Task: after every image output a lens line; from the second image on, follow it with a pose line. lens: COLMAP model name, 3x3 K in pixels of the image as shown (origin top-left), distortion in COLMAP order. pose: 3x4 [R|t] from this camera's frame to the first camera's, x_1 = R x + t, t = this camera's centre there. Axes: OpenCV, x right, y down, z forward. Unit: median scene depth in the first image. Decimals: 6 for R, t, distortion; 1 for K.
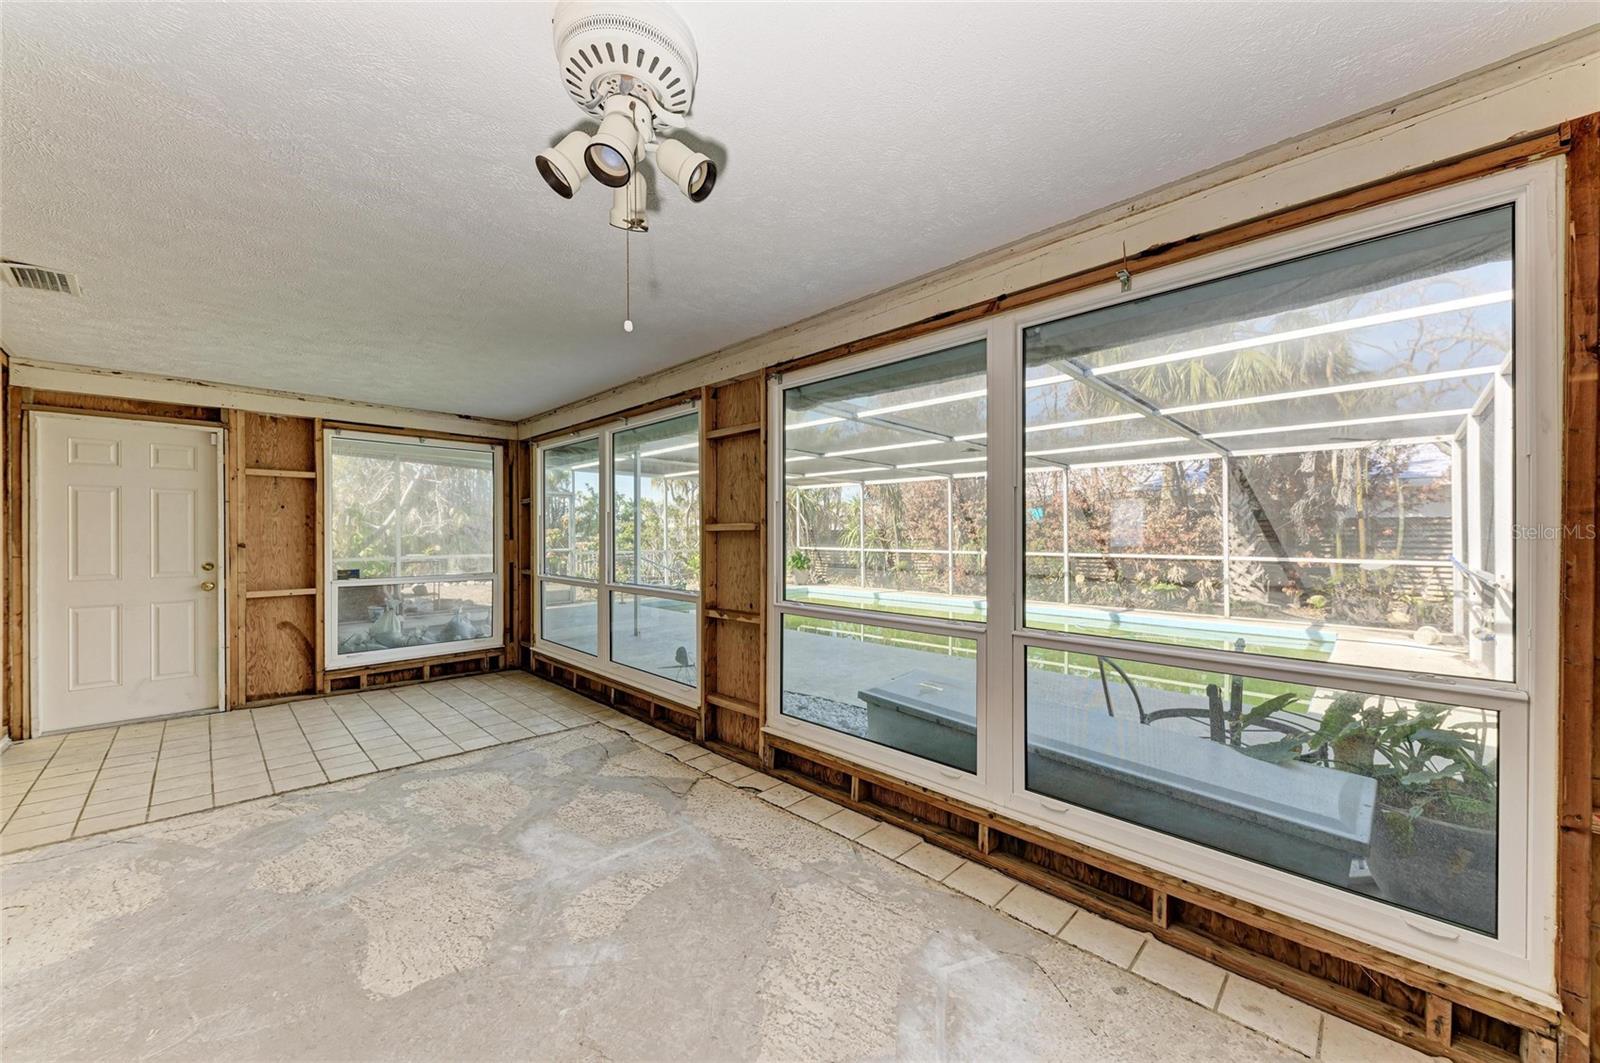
lens RADIAL K [[582.9, 0, 800.7], [0, 582.9, 535.6], [0, 0, 1]] dist [0.017292, -0.004985]
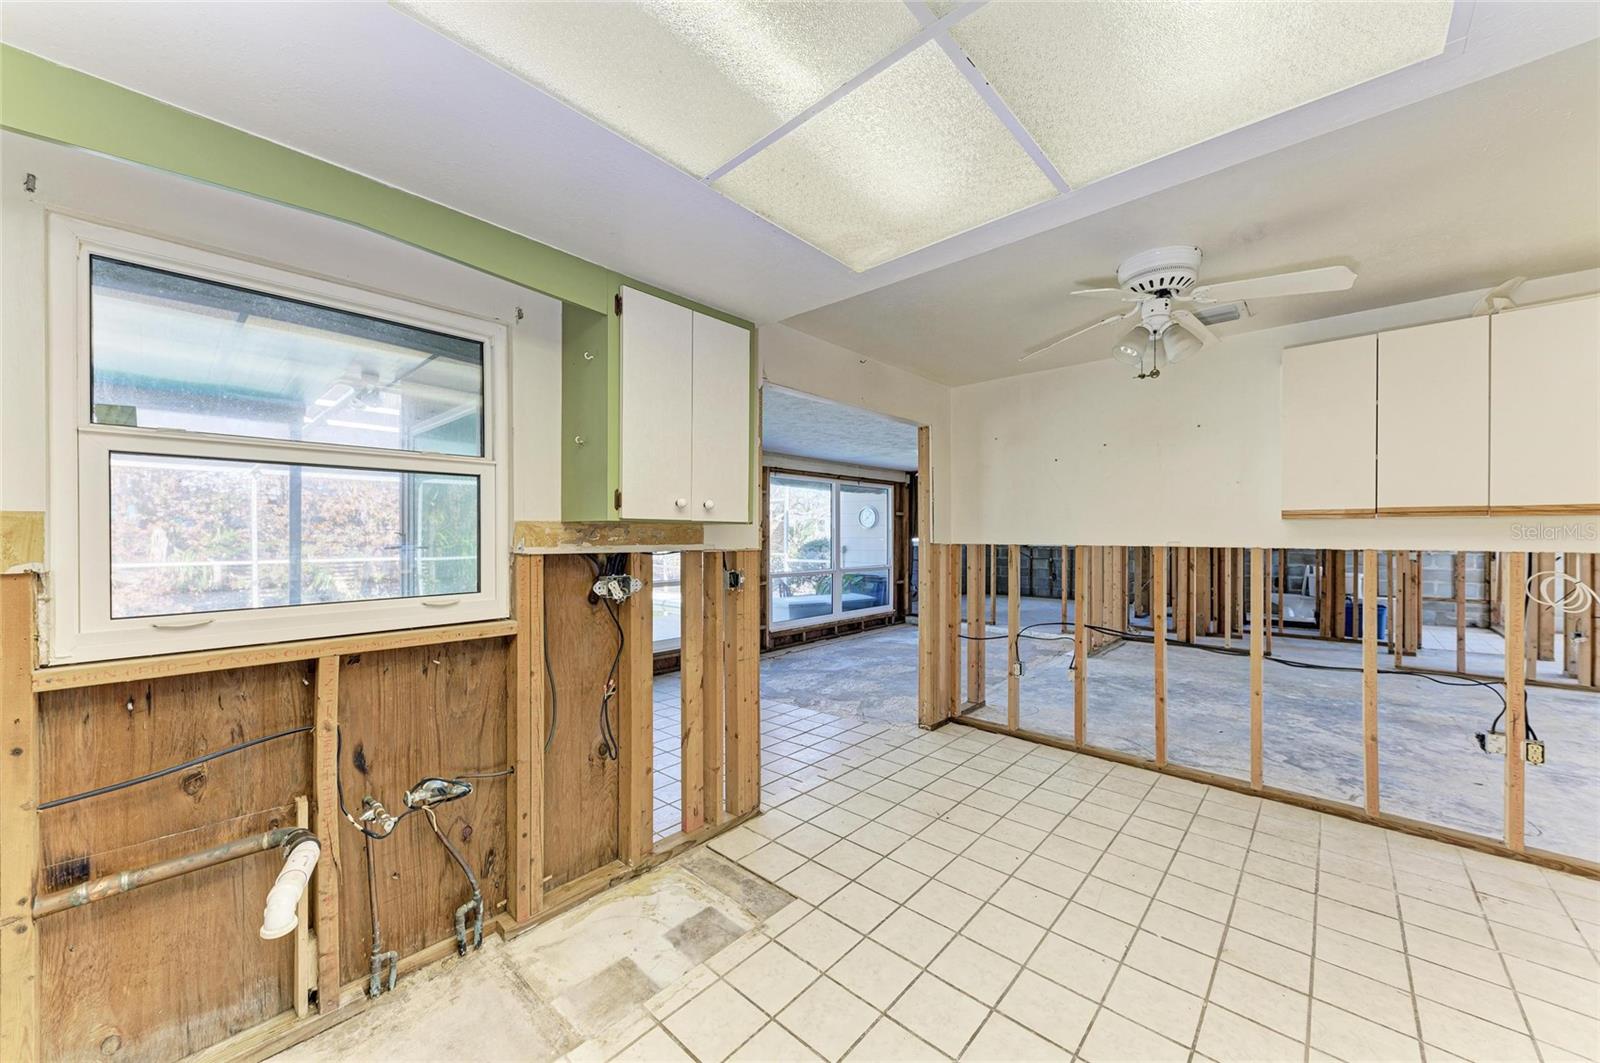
lens RADIAL K [[582.9, 0, 800.3], [0, 582.9, 537.3], [0, 0, 1]] dist [0.017292, -0.004985]
pose [[-0.033674, -0.001705, 0.999431, -1.962697], [0.002587, 0.999995, 0.001793, -0.023005], [-0.999430, 0.002646, -0.033670, 0.836614]]
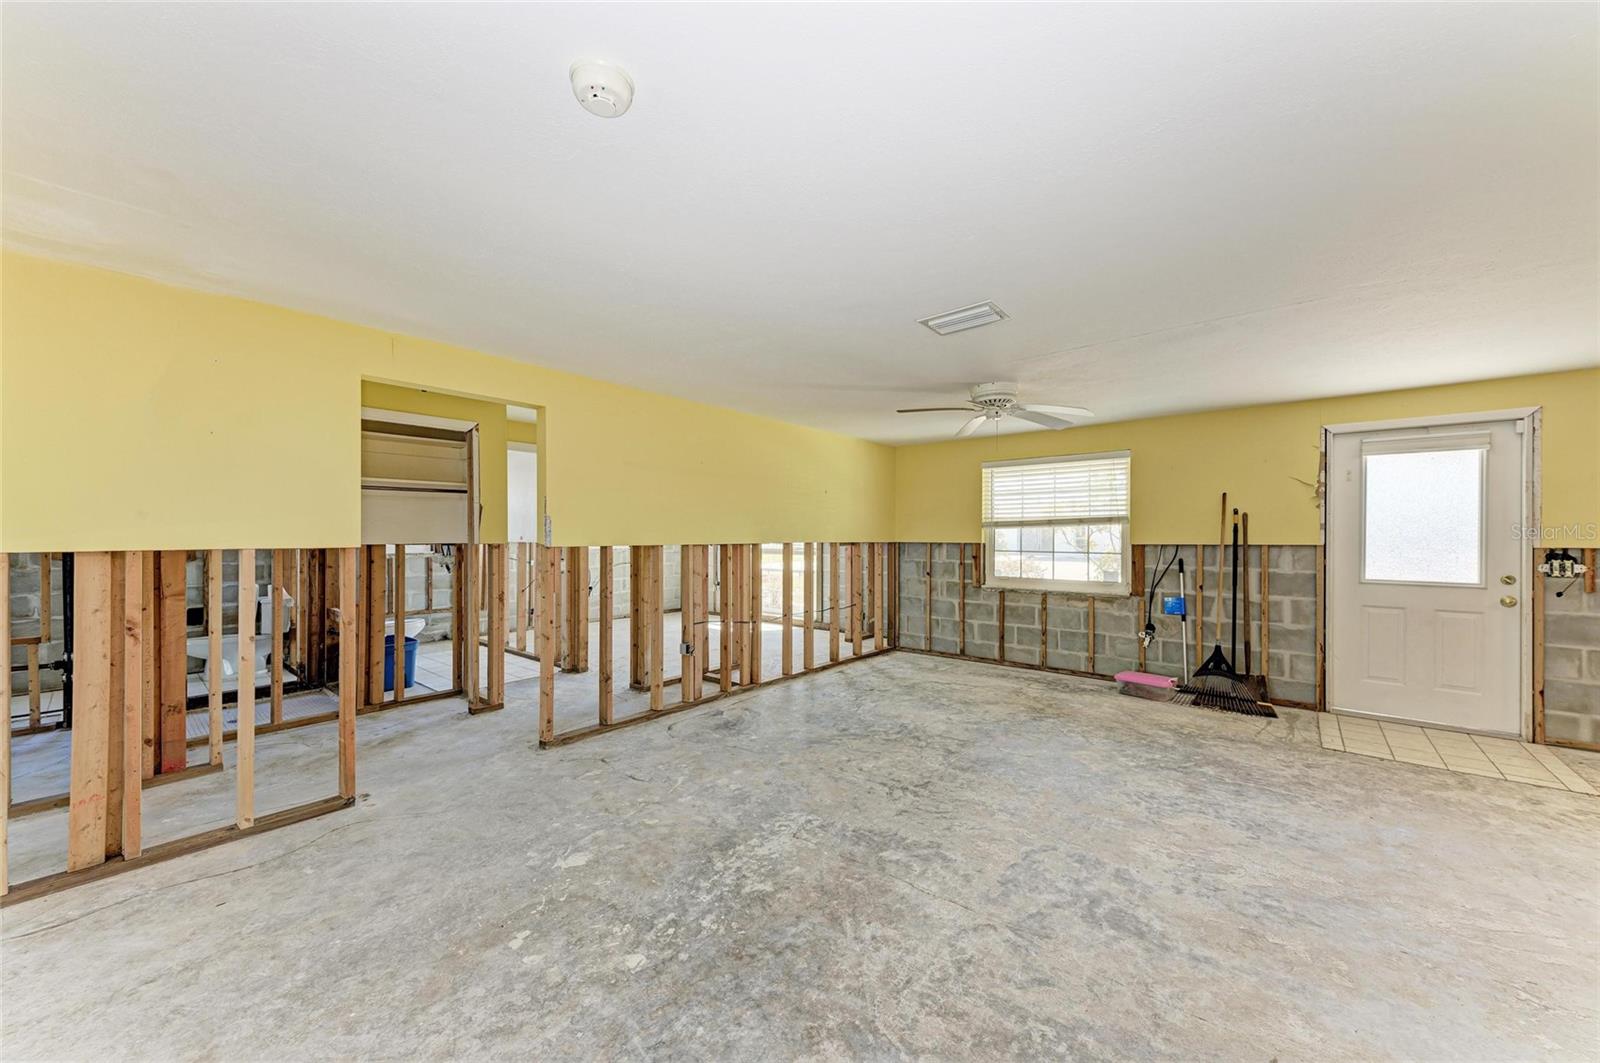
lens RADIAL K [[582.9, 0, 801.6], [0, 582.9, 533.5], [0, 0, 1]] dist [0.017292, -0.004985]
pose [[-0.997184, 0.000913, -0.074988, -0.822495], [0.000818, 0.999999, 0.001309, -0.023051], [0.074989, 0.001244, -0.997184, 0.221216]]
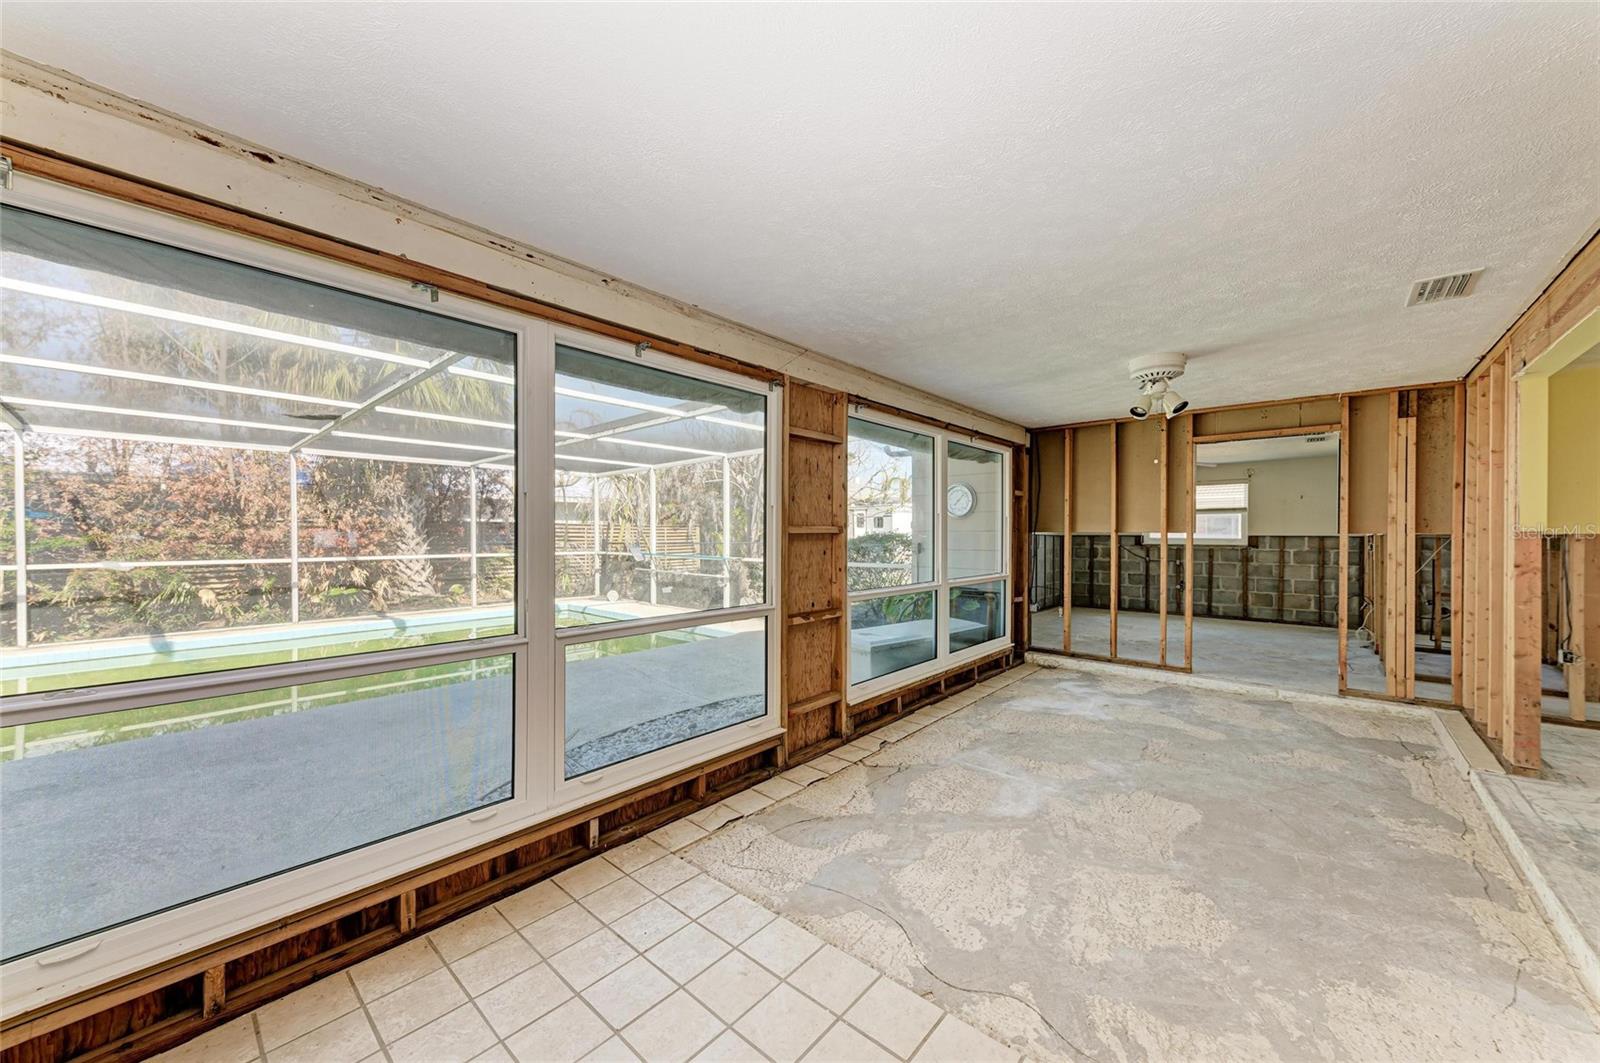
lens RADIAL K [[582.9, 0, 799.8], [0, 582.9, 534.1], [0, 0, 1]] dist [0.017292, -0.004985]
pose [[-0.050535, -0.000175, 0.998722, -1.059768], [0.001539, 0.999999, 0.000253, -0.006762], [-0.998721, 0.001549, -0.050535, 1.006080]]
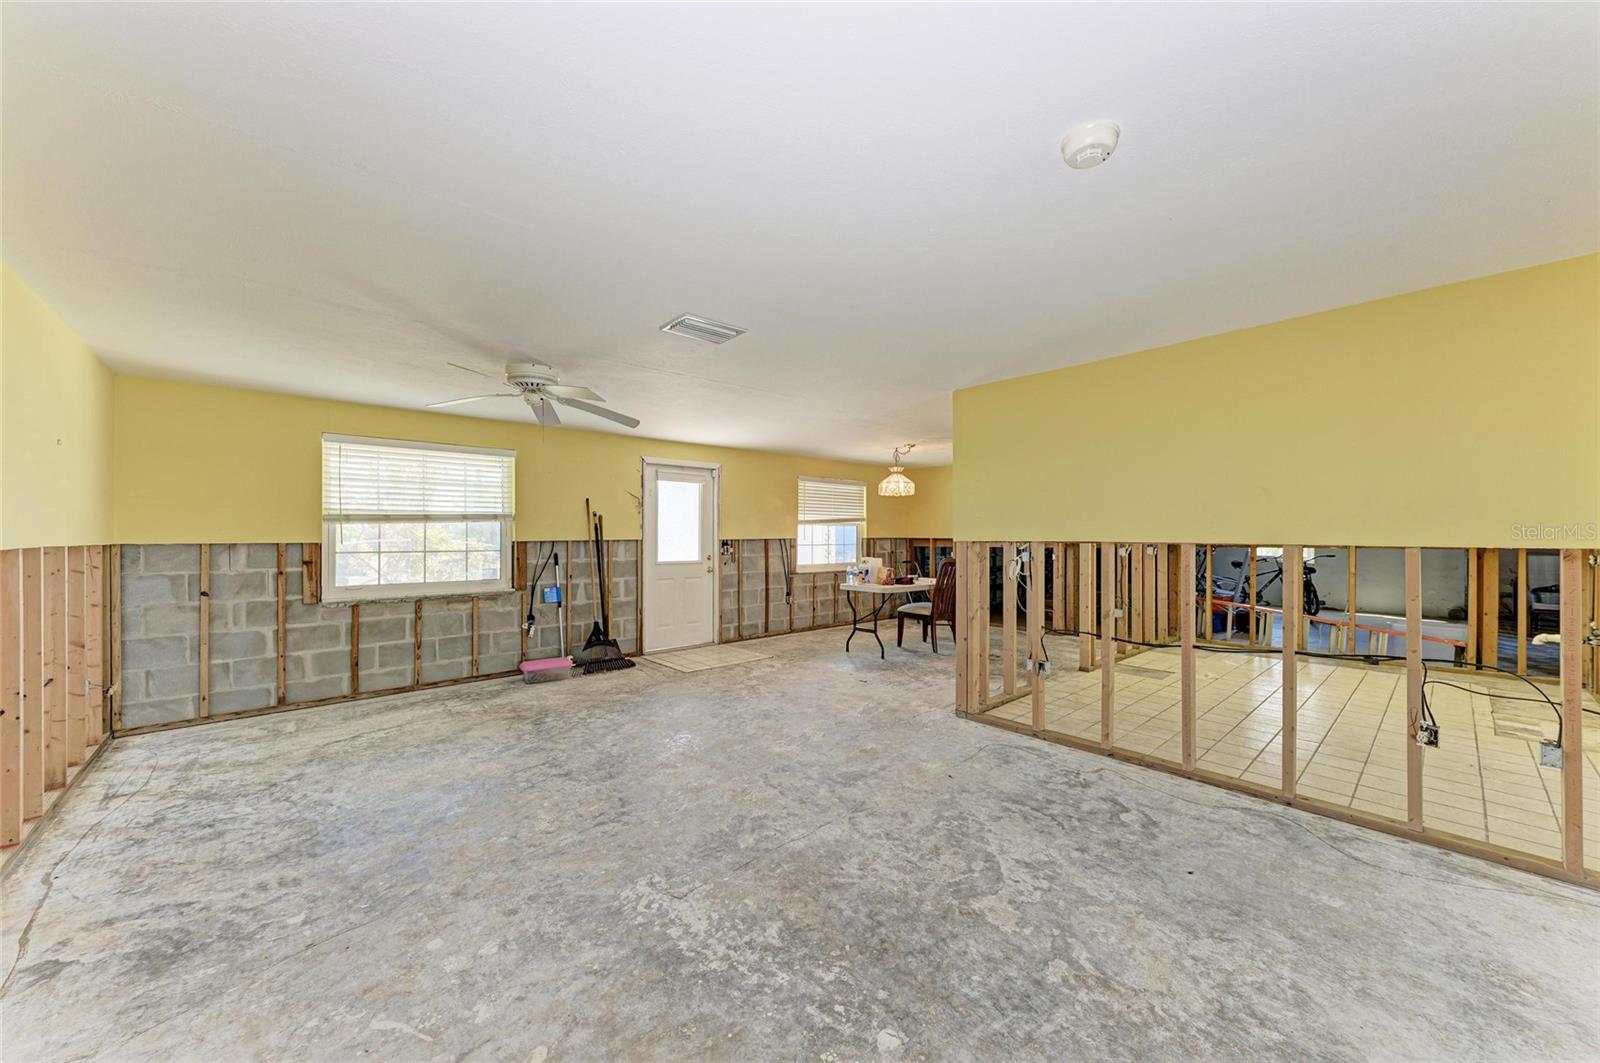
lens RADIAL K [[582.9, 0, 799.0], [0, 582.9, 536.9], [0, 0, 1]] dist [0.017292, -0.004985]
pose [[-0.064418, 0.006685, -0.997901, -0.312578], [-0.004594, 0.999965, 0.006995, -0.019484], [0.997912, 0.005035, -0.064385, -0.312114]]
